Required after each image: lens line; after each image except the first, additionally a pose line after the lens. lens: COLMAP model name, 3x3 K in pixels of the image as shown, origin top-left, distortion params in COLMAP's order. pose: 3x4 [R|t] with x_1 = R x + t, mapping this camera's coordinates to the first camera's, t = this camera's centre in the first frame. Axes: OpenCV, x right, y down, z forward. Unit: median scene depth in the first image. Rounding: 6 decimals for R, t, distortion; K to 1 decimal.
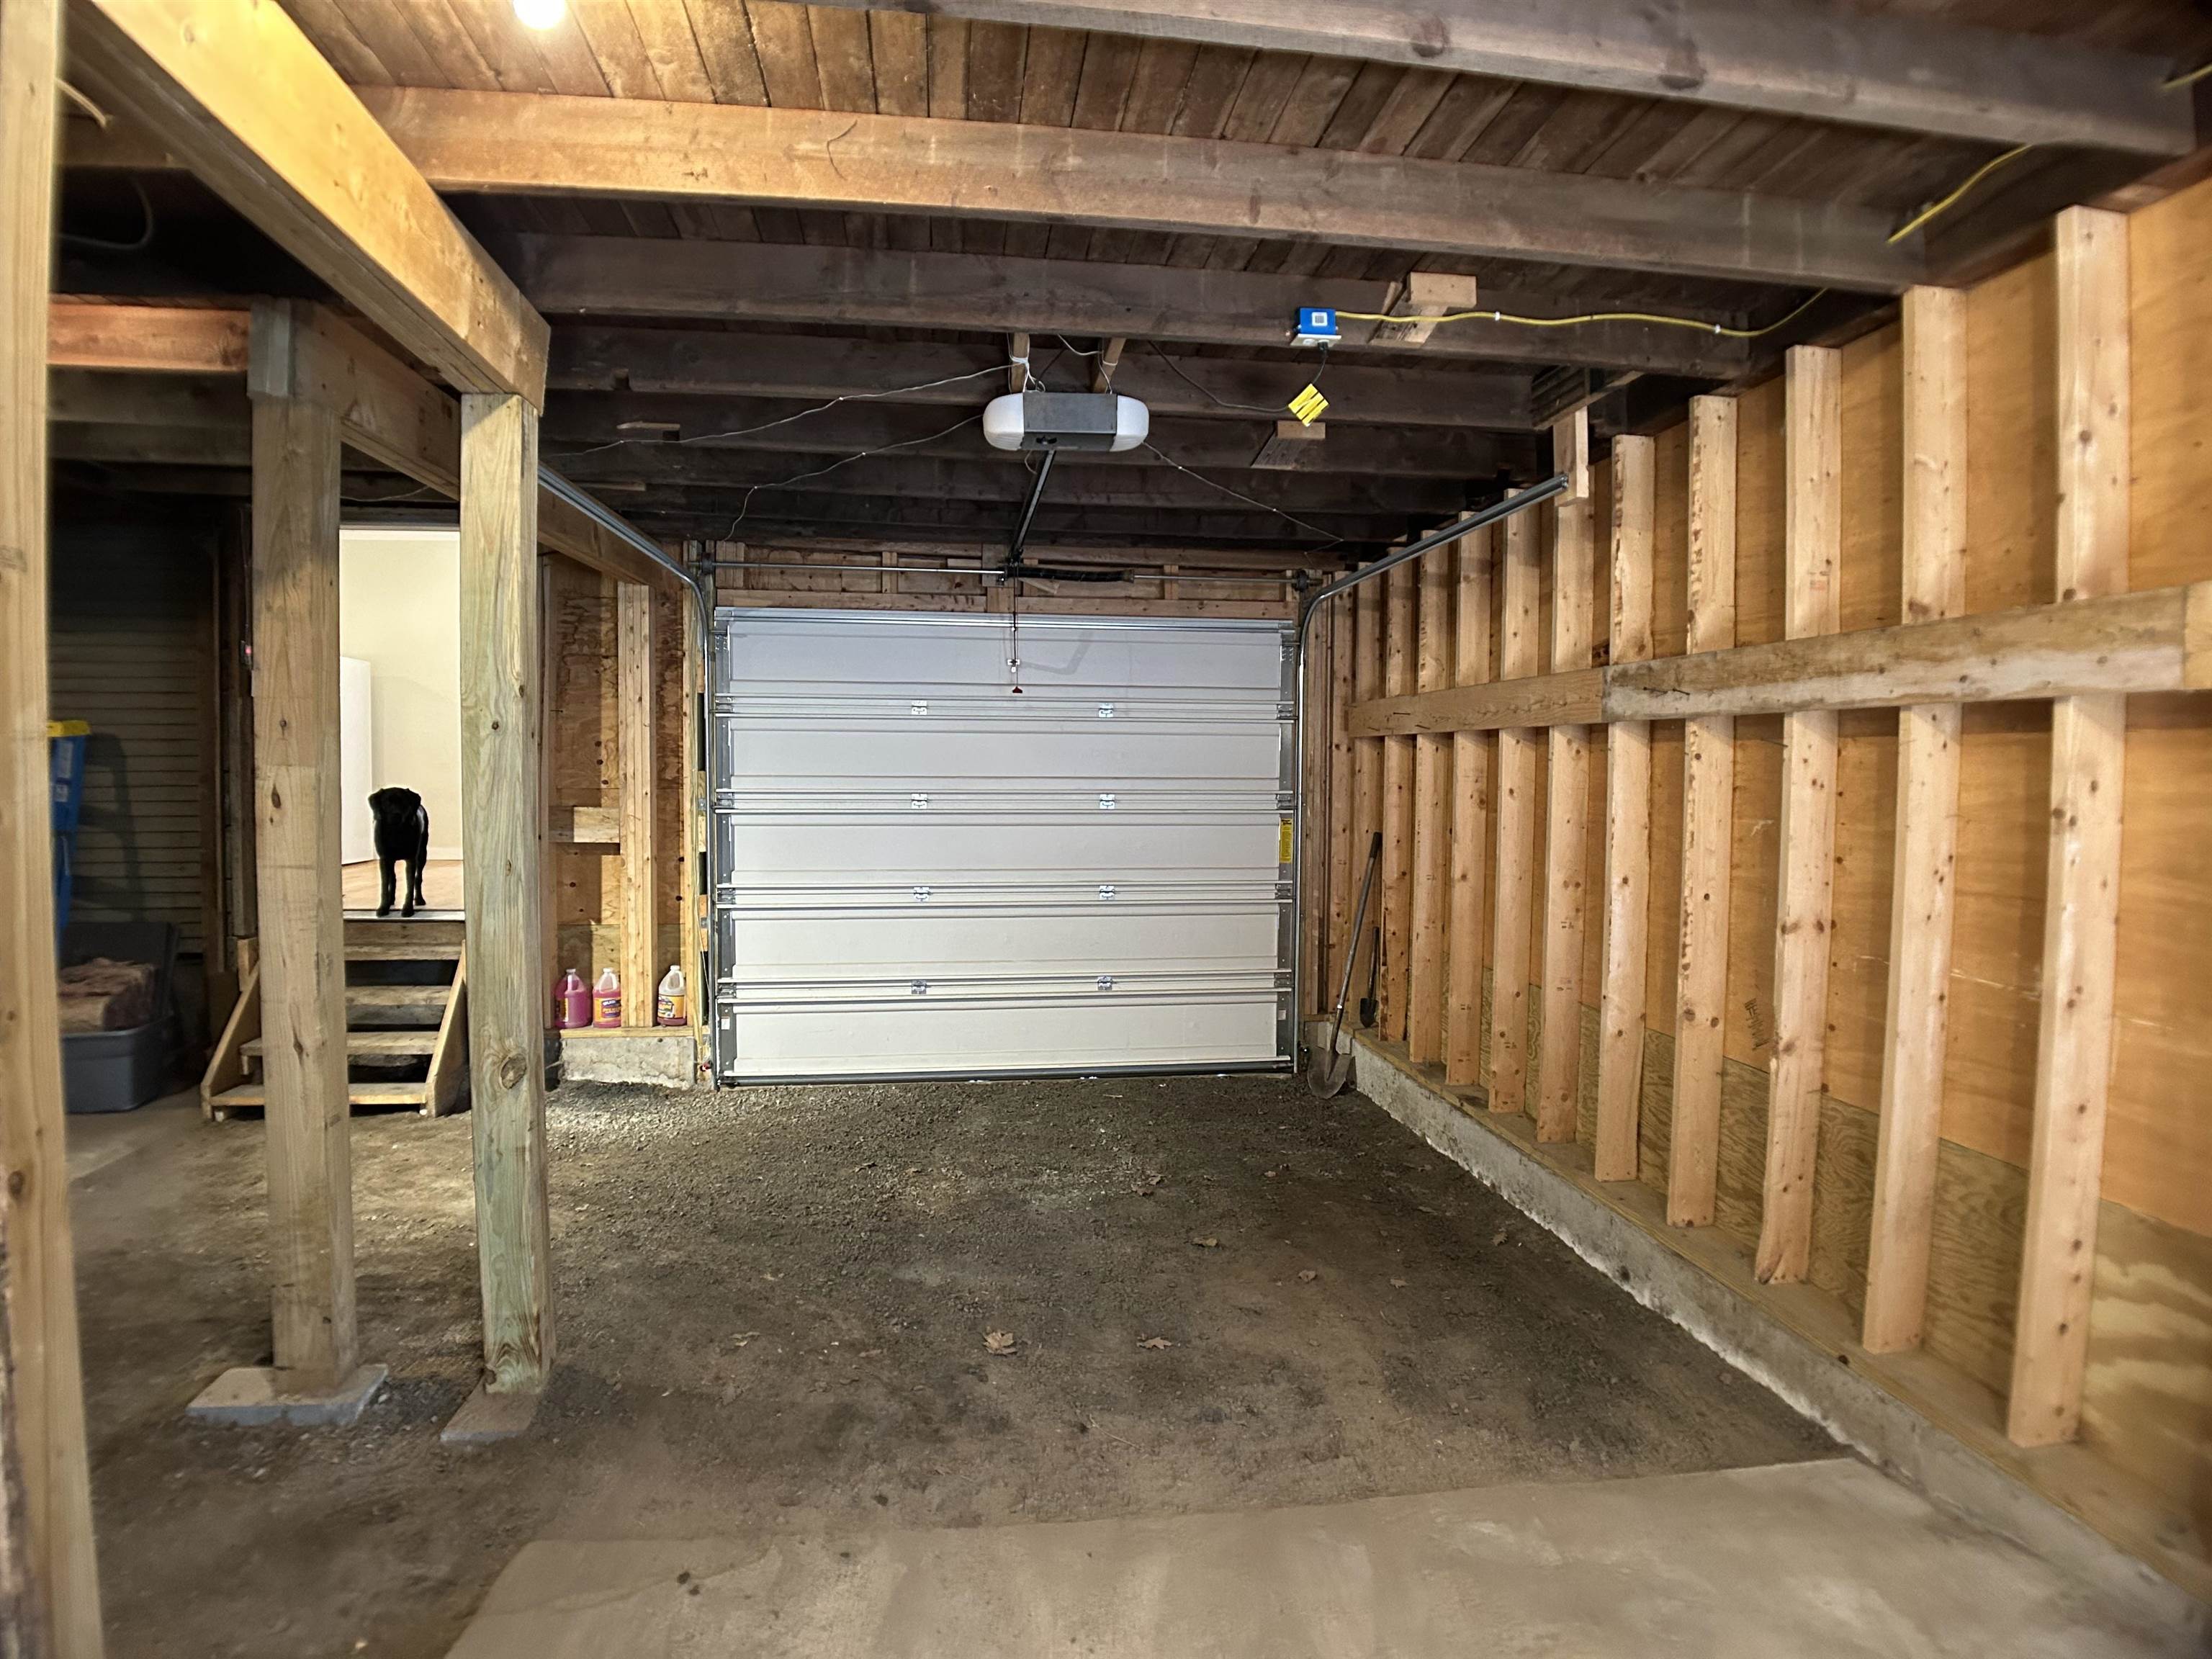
lens RADIAL K [[1169.7, 0, 1104.5], [0, 1169.7, 824.2], [0, 0, 1]] dist [-0.074740, 0.011124]
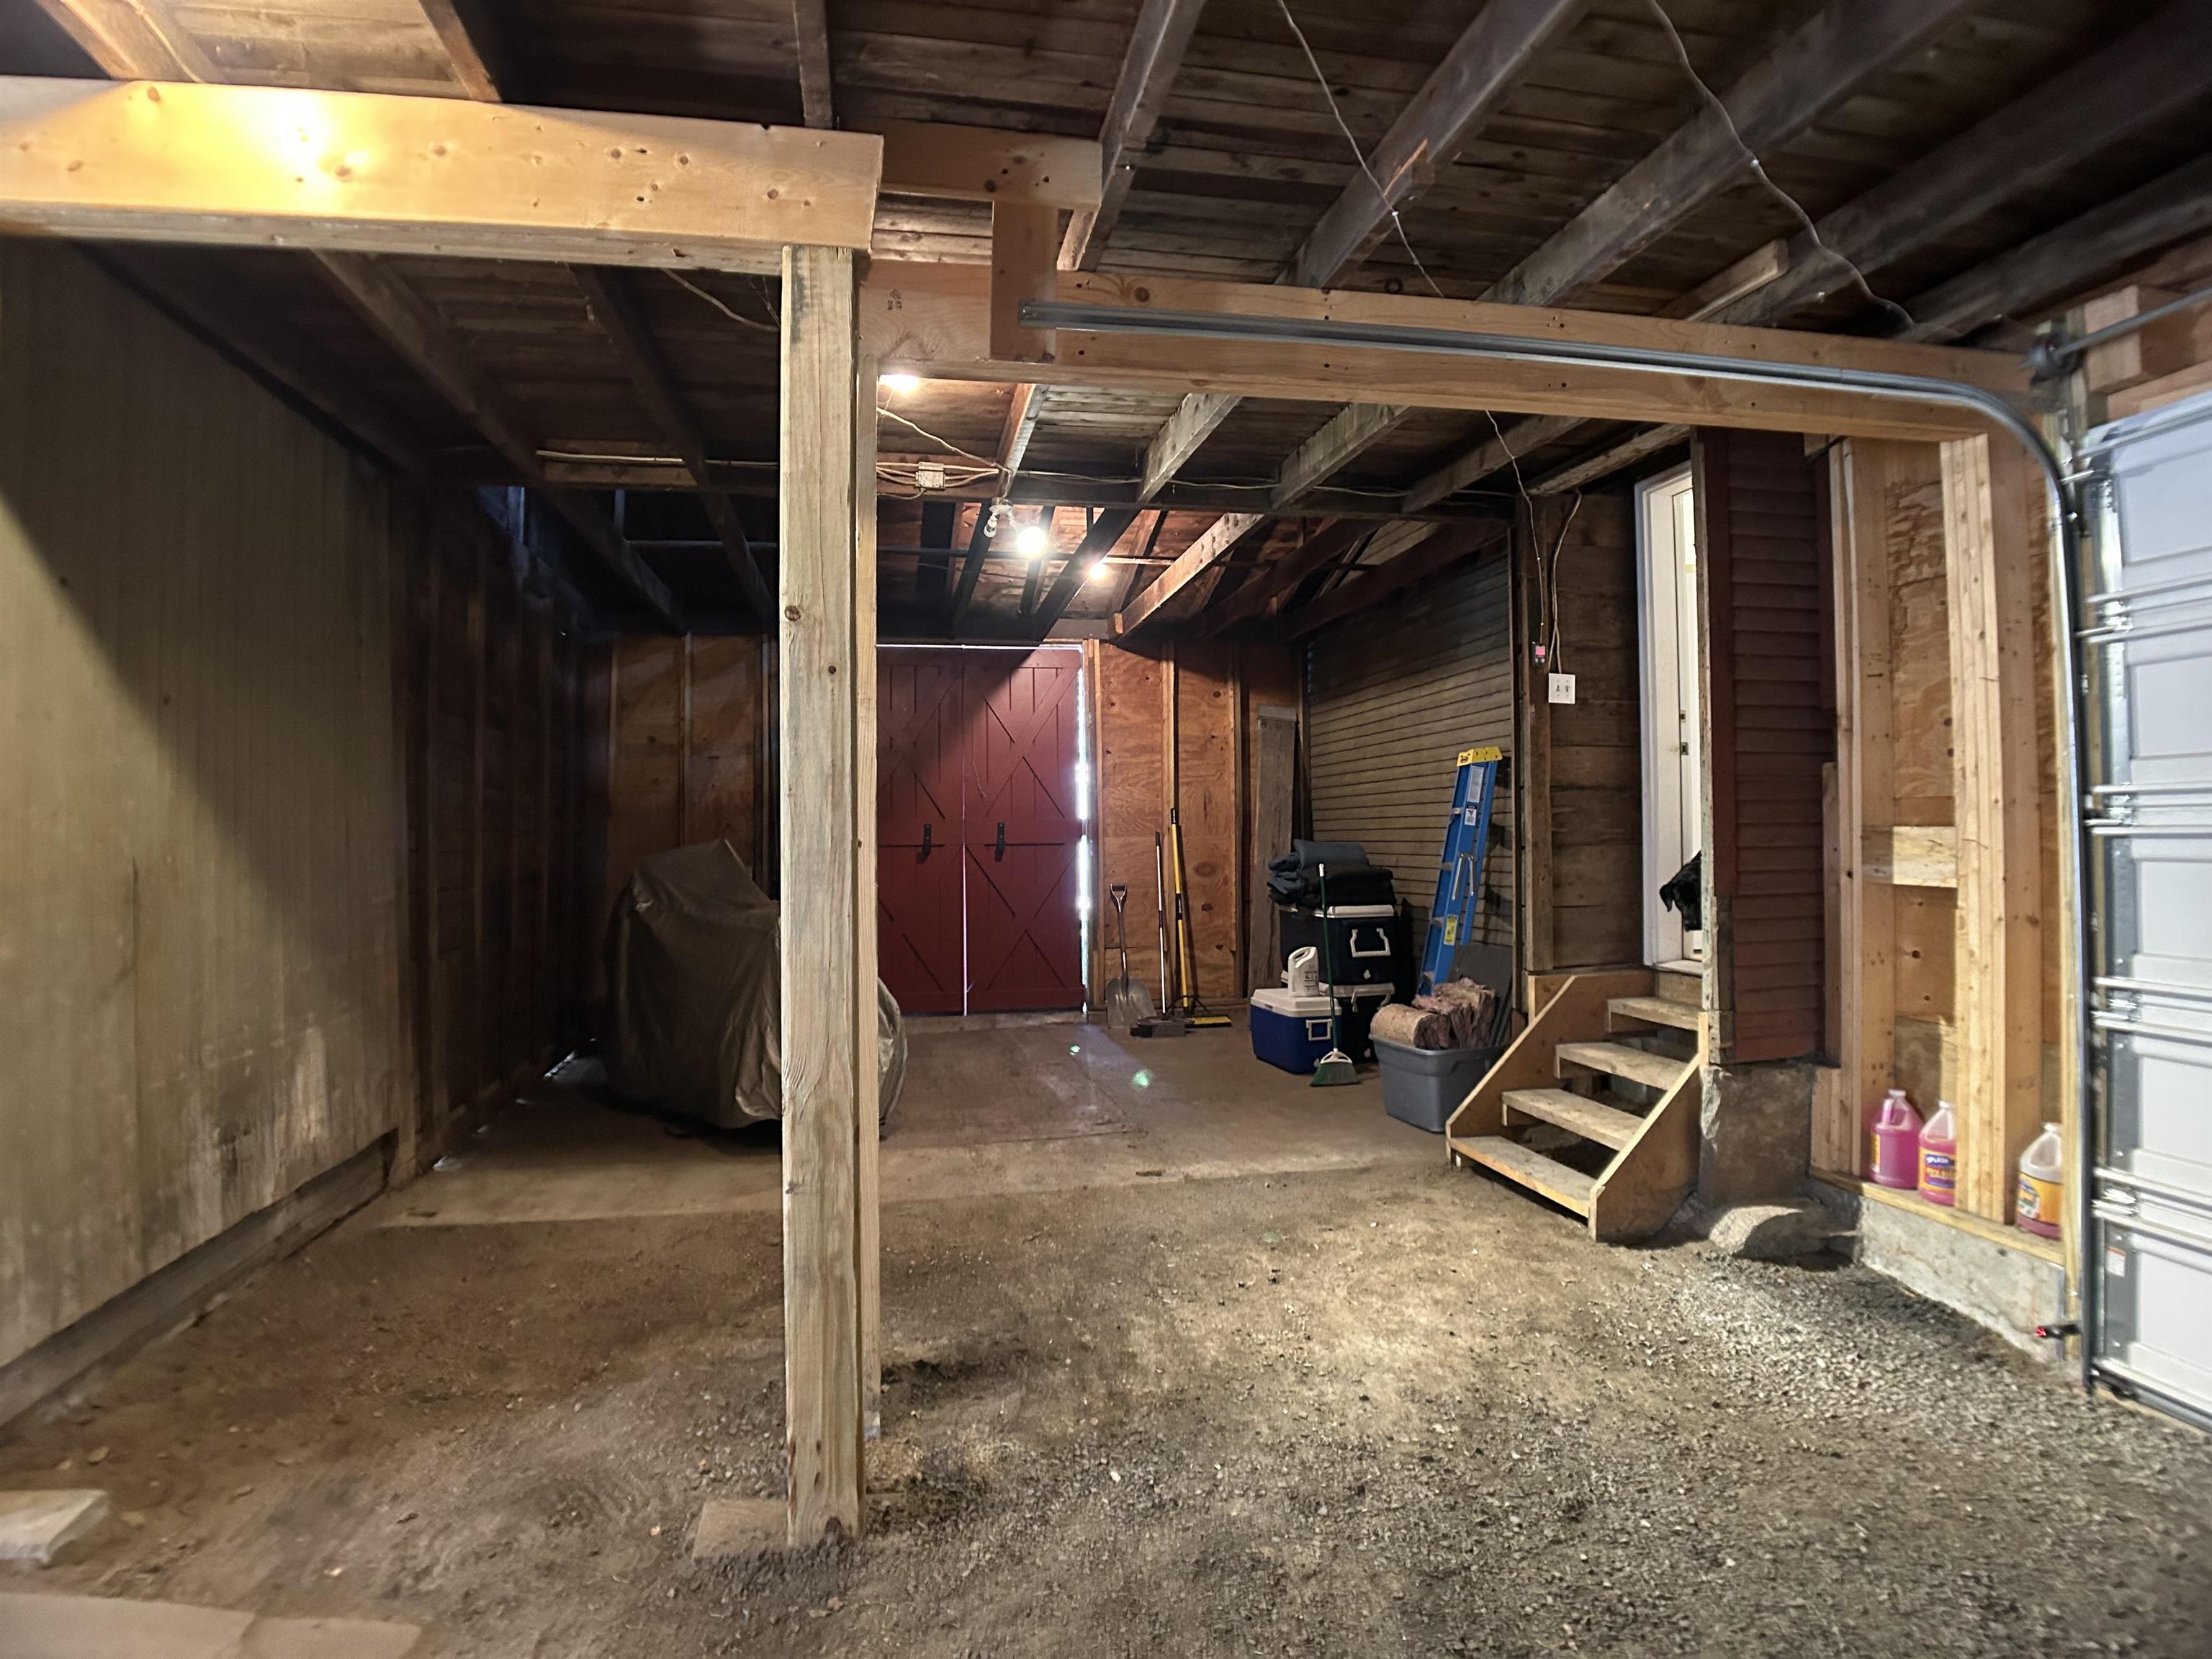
lens RADIAL K [[1169.7, 0, 1098.6], [0, 1169.7, 812.9], [0, 0, 1]] dist [-0.074740, 0.011124]
pose [[0.036458, -0.028069, -0.998941, 0.126981], [-0.043759, 0.998602, -0.029657, 0.014131], [0.998377, 0.044794, 0.035179, 0.546391]]
